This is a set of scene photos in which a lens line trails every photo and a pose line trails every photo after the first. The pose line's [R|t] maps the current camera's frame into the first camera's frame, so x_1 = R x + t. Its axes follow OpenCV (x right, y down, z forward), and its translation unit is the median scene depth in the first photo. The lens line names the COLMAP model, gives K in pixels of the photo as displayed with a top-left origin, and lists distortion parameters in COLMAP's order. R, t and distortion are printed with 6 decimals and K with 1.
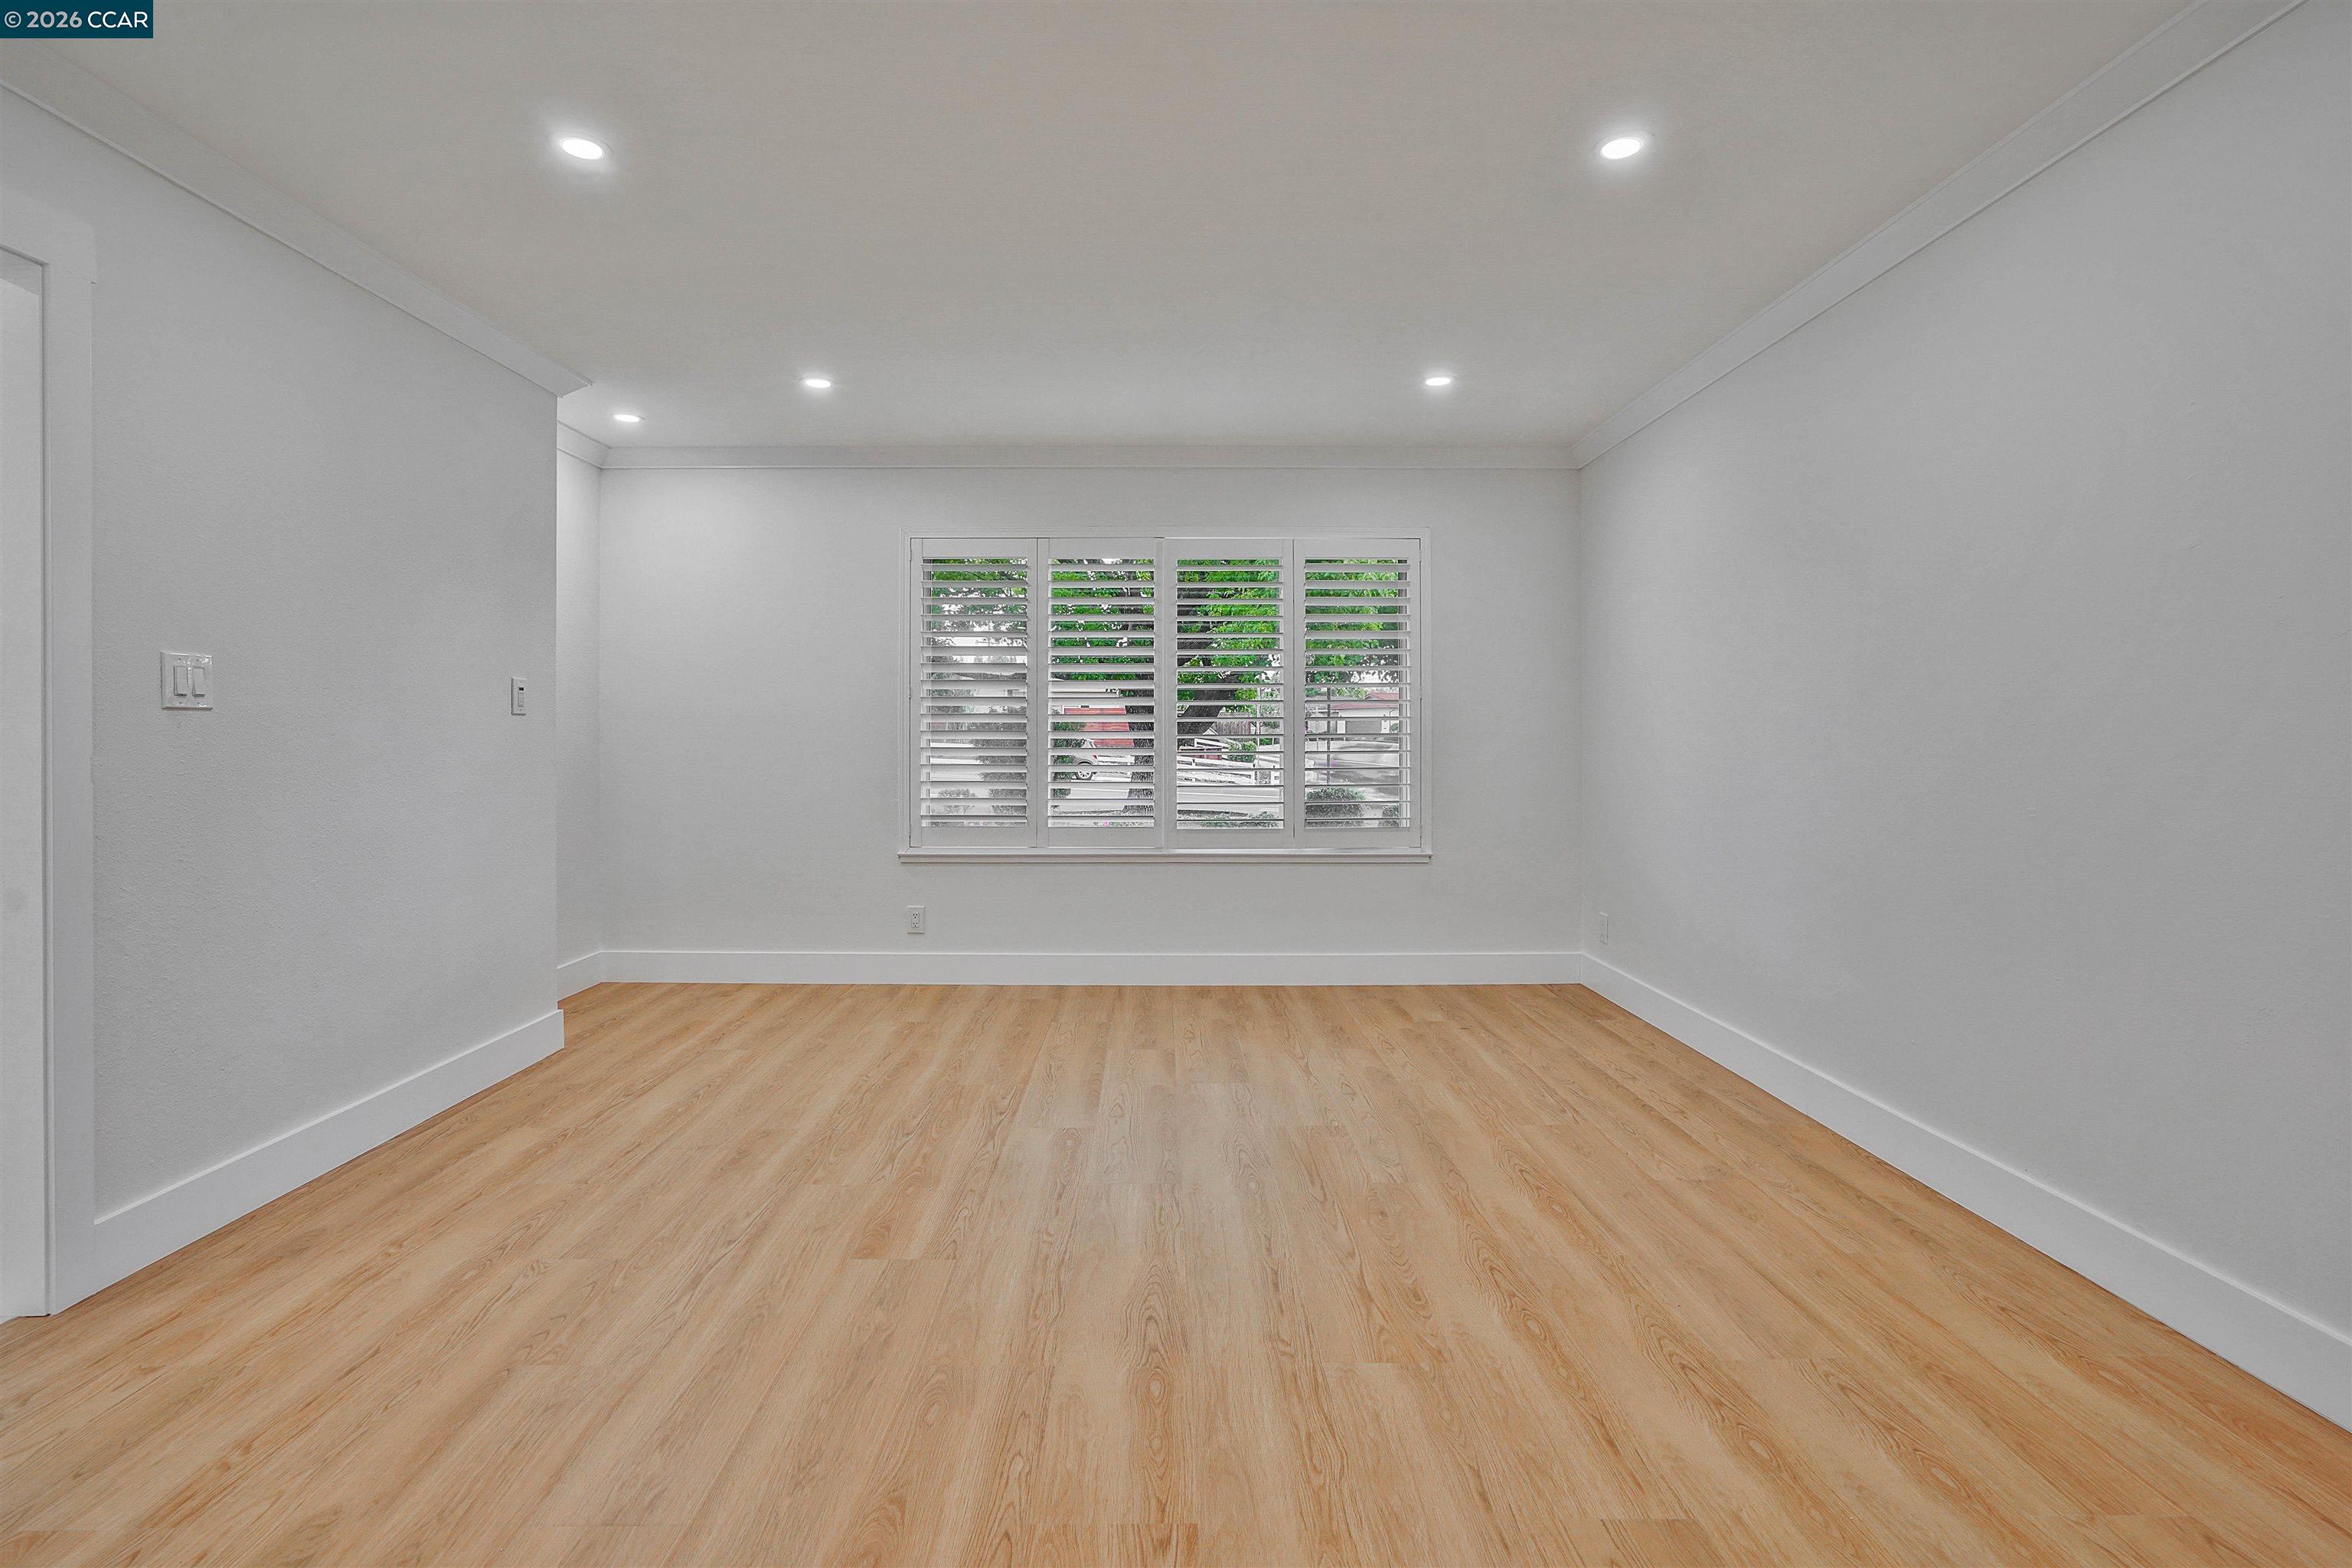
lens RADIAL K [[1100.6, 0, 1145.8], [0, 1100.6, 756.0], [0, 0, 1]] dist [-0.039927, 0.028844]
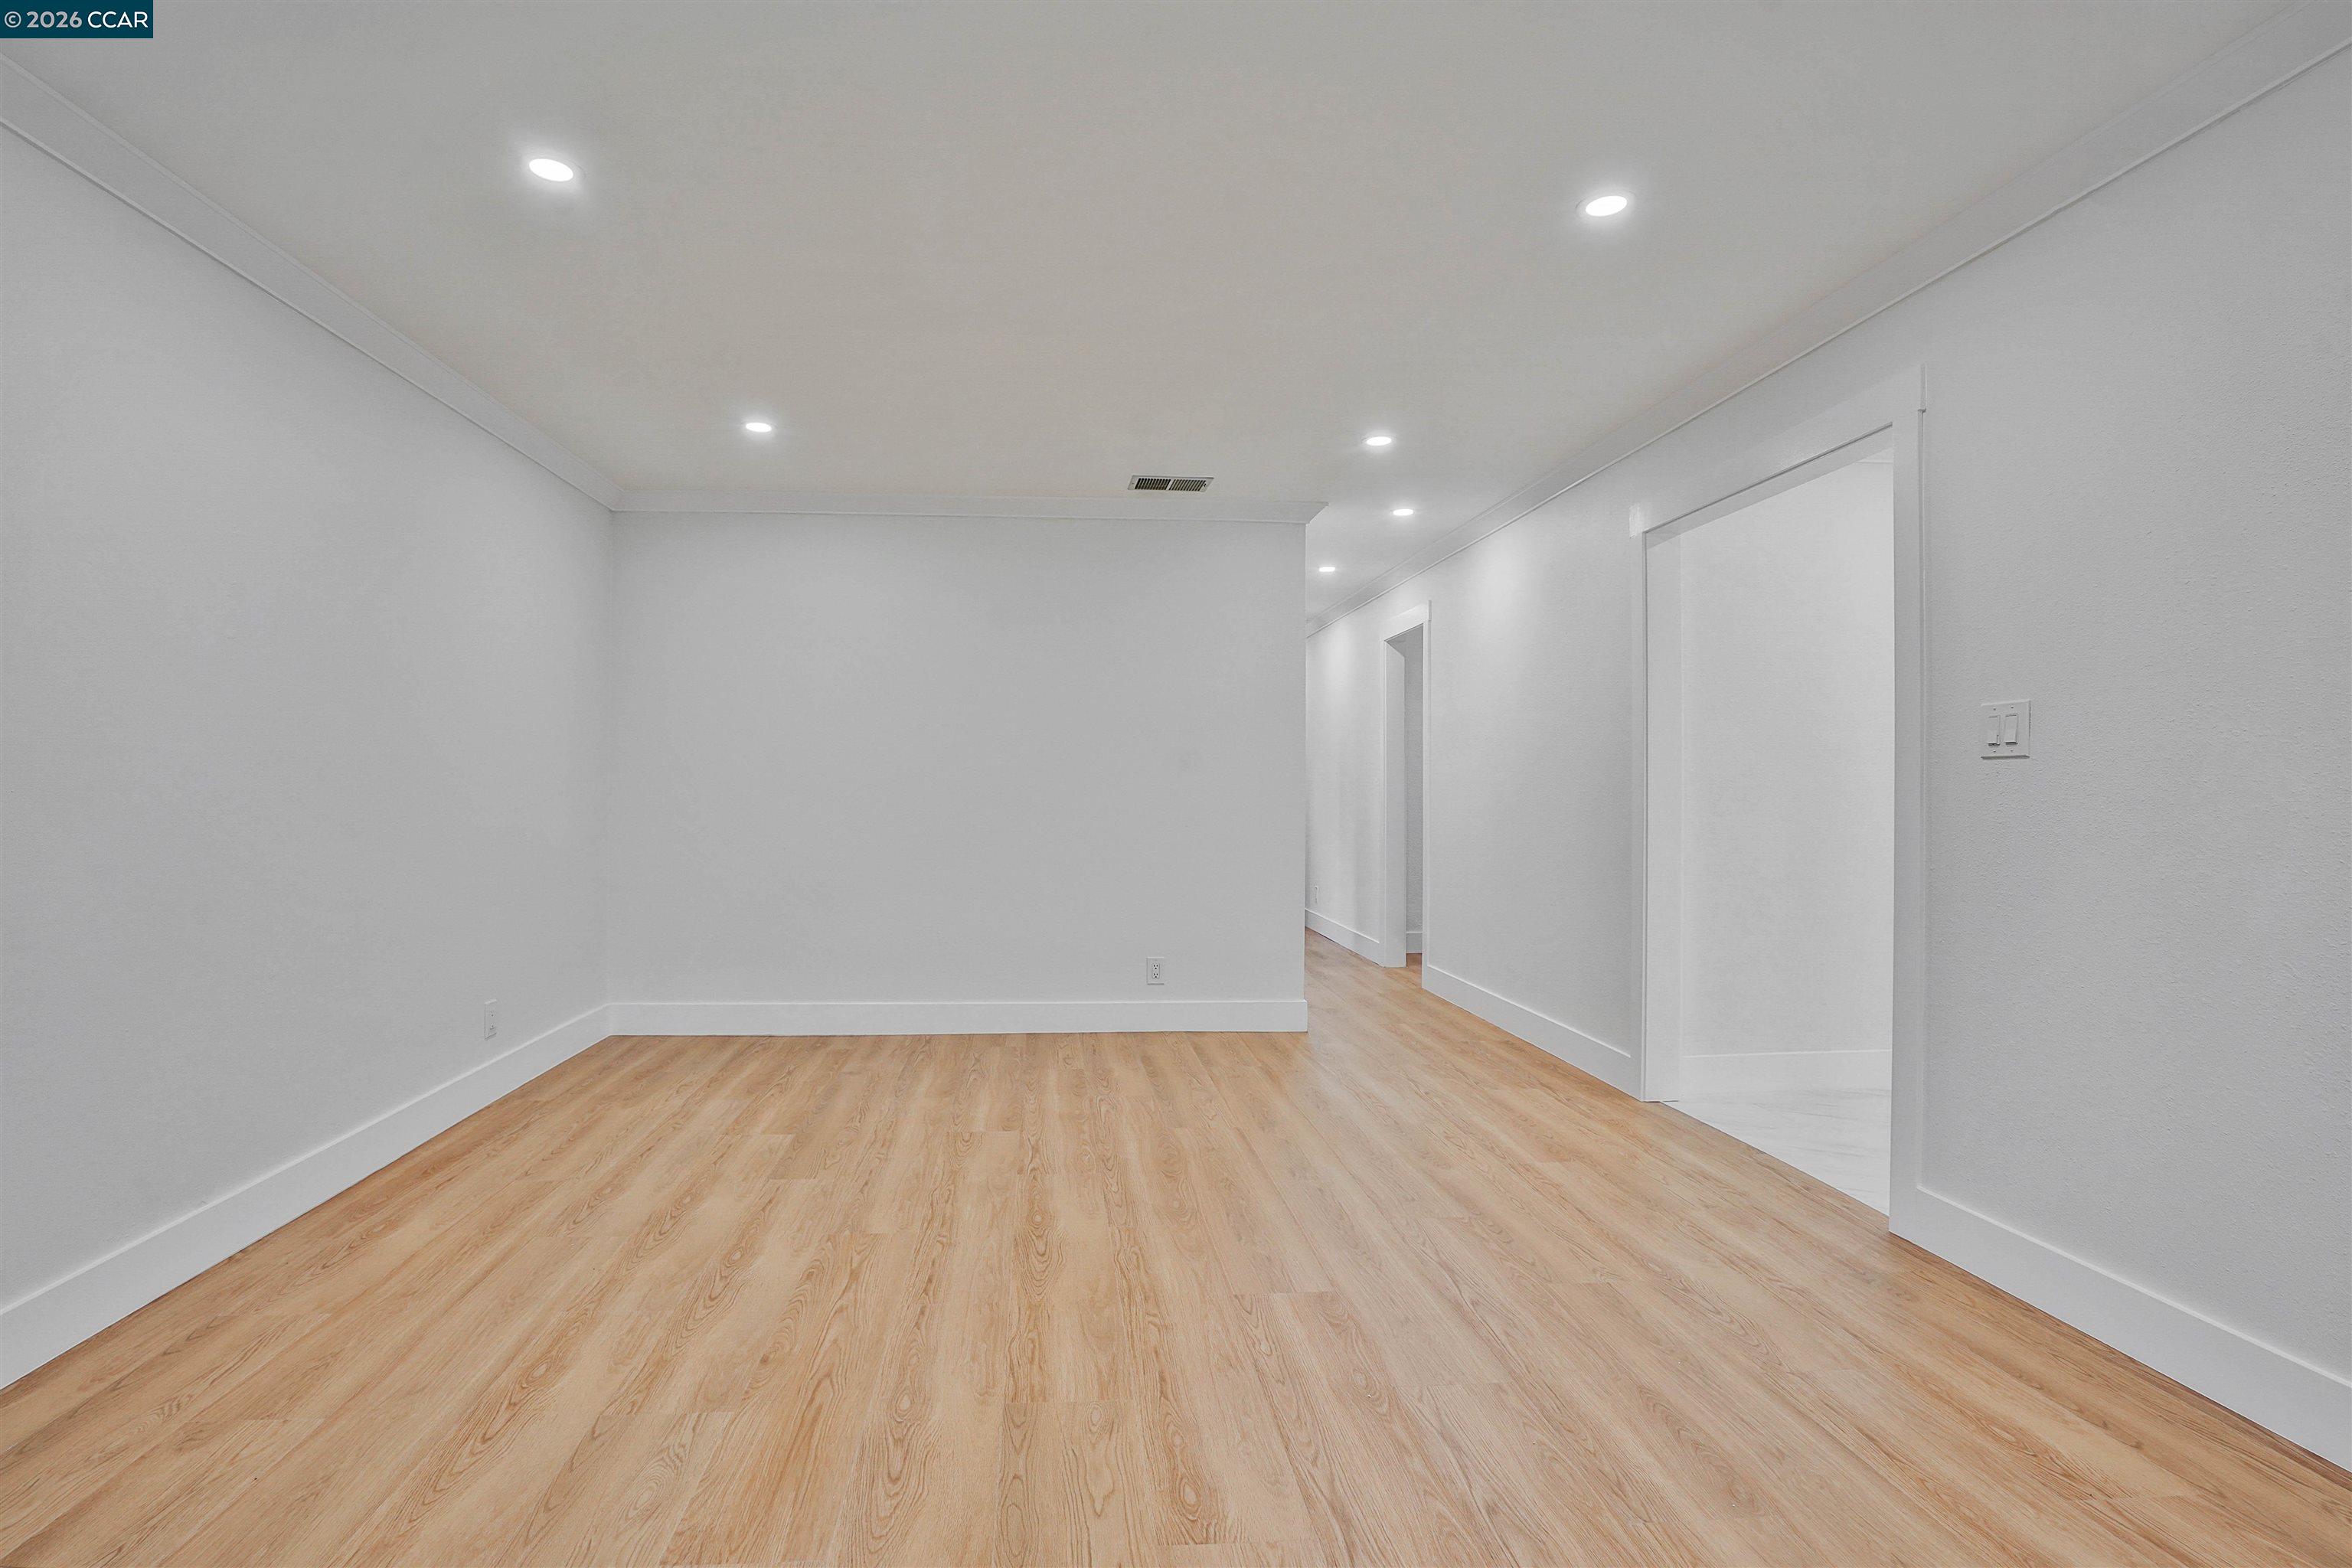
lens RADIAL K [[1100.6, 0, 1145.8], [0, 1100.6, 756.0], [0, 0, 1]] dist [-0.039927, 0.028844]
pose [[-0.994165, -0.001548, -0.107857, 0.019700], [-0.000421, 0.999945, -0.010467, -0.036171], [0.107867, -0.010361, -0.994111, 2.006538]]
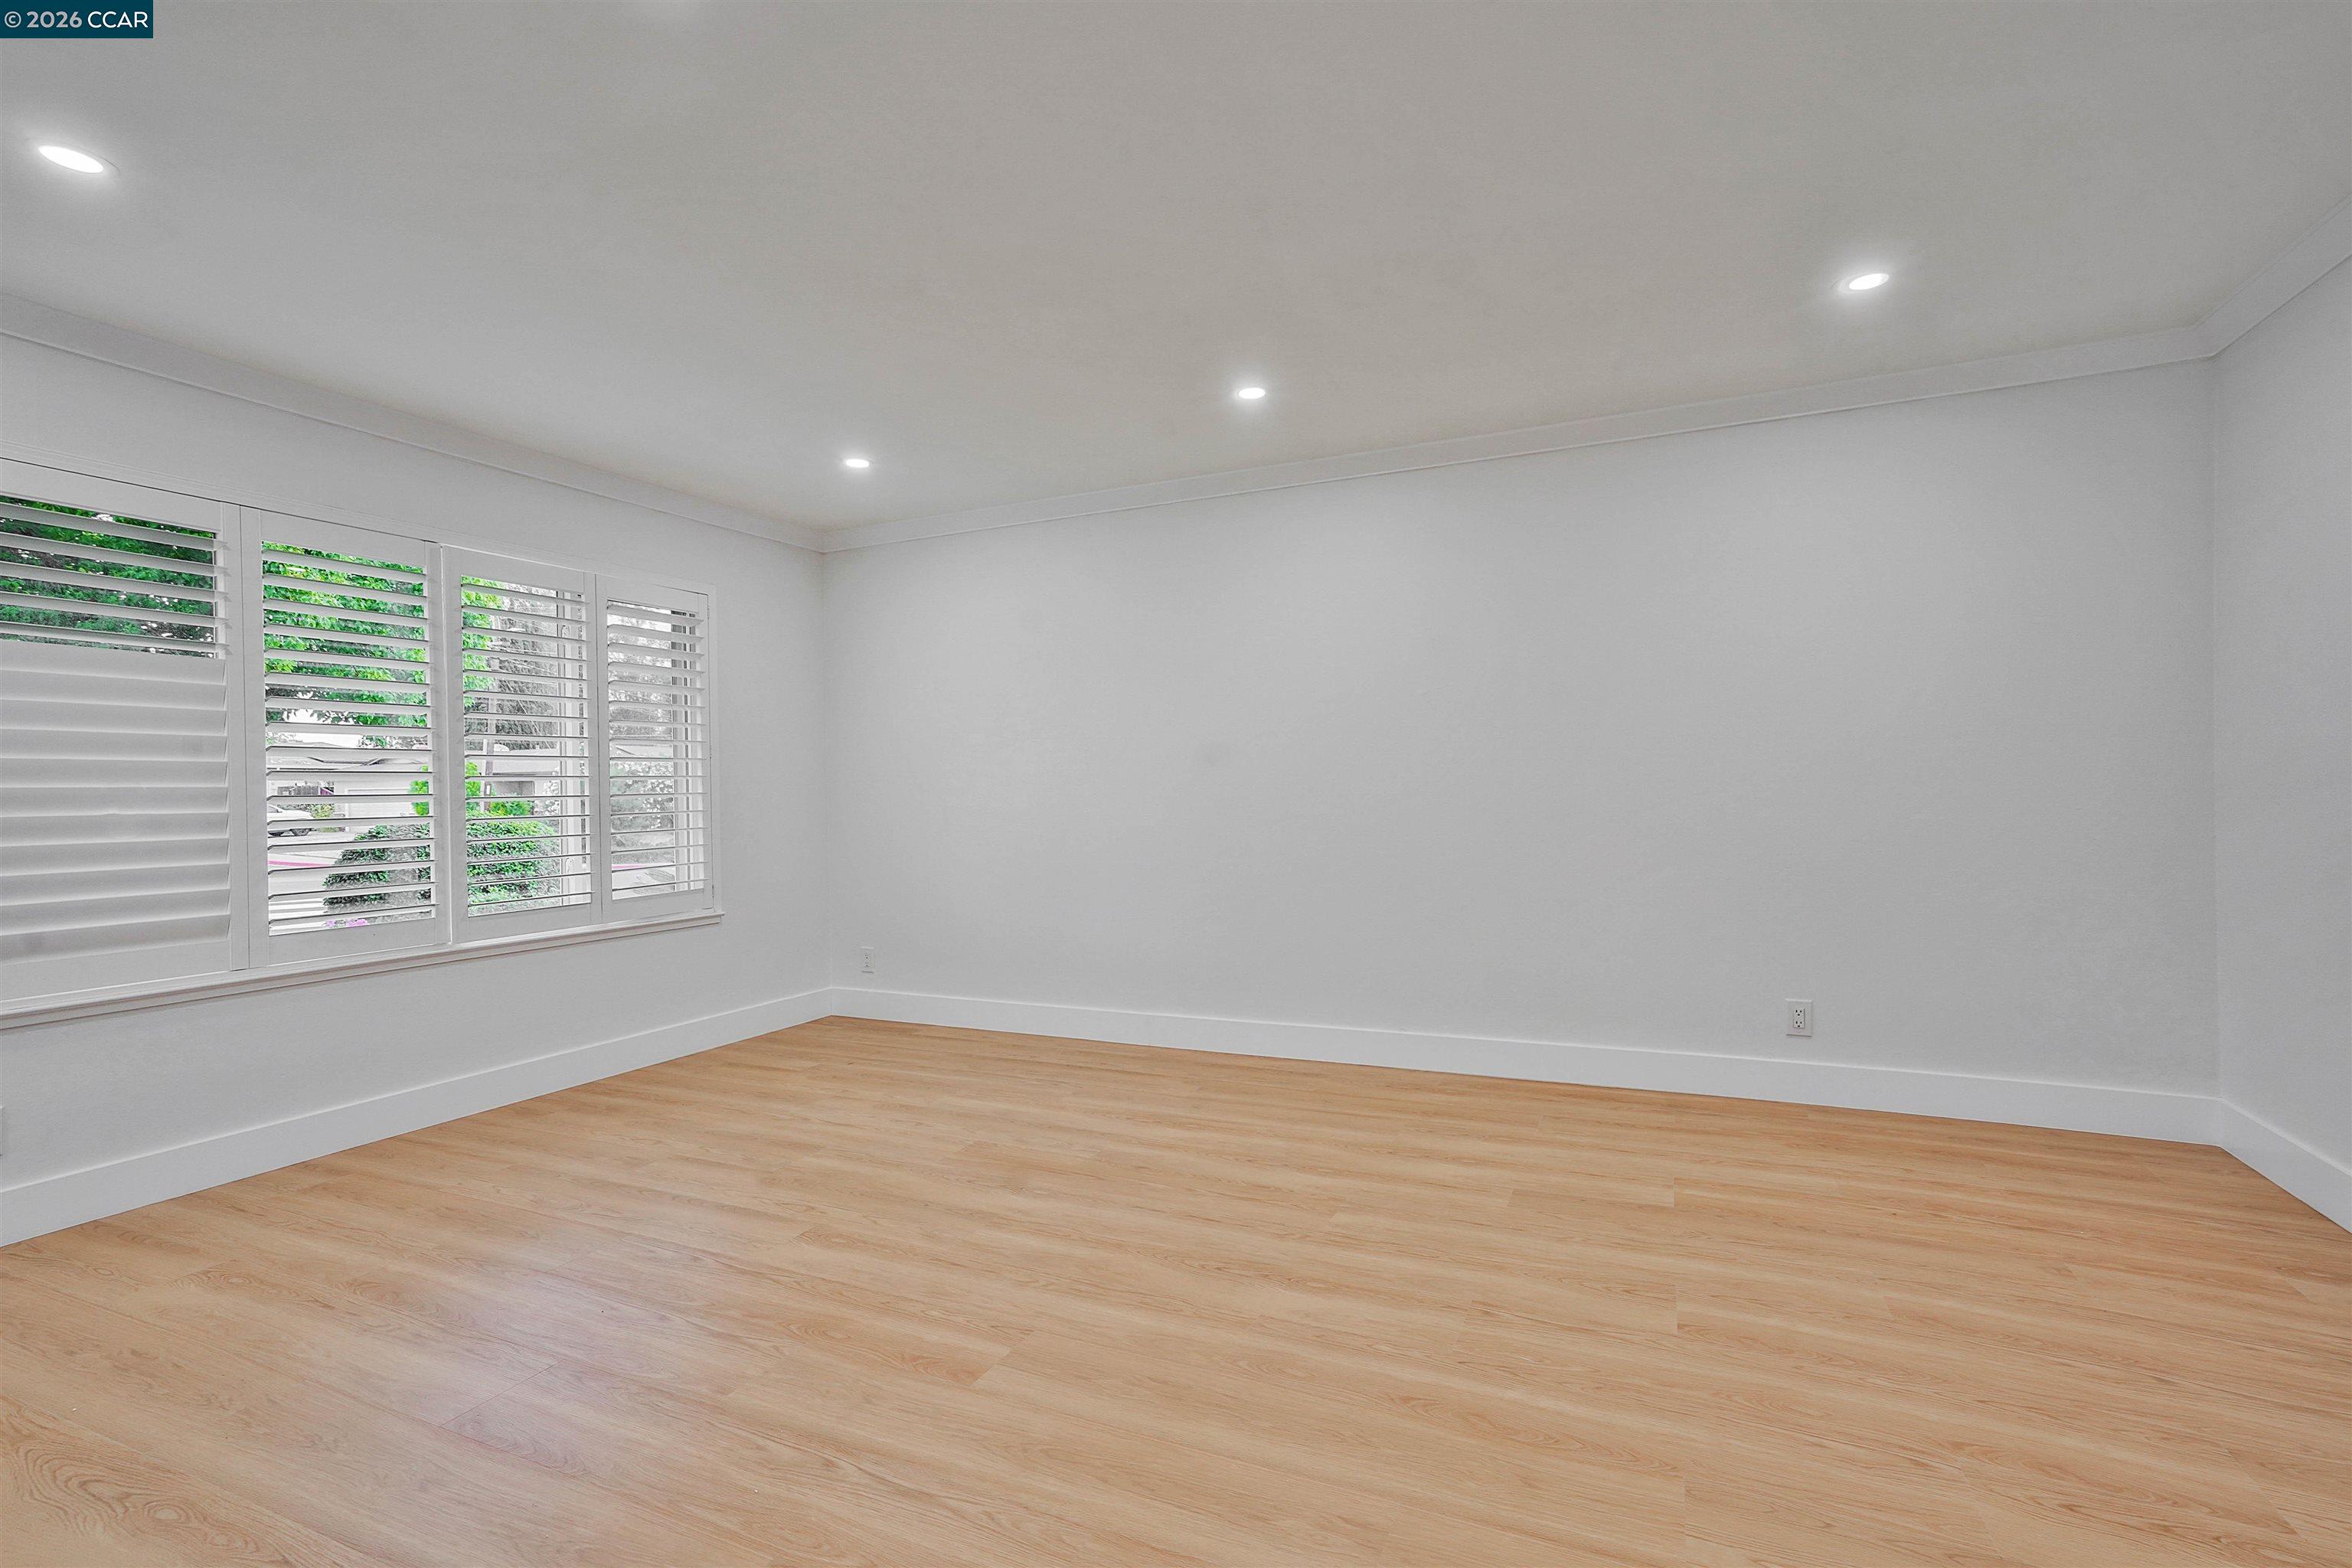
lens RADIAL K [[1100.6, 0, 1145.8], [0, 1100.6, 756.0], [0, 0, 1]] dist [-0.039927, 0.028844]
pose [[0.417192, 0.027949, 0.908388, -1.007643], [0.026079, 0.998747, -0.042707, 0.001954], [-0.908444, 0.041507, 0.415941, 0.490234]]
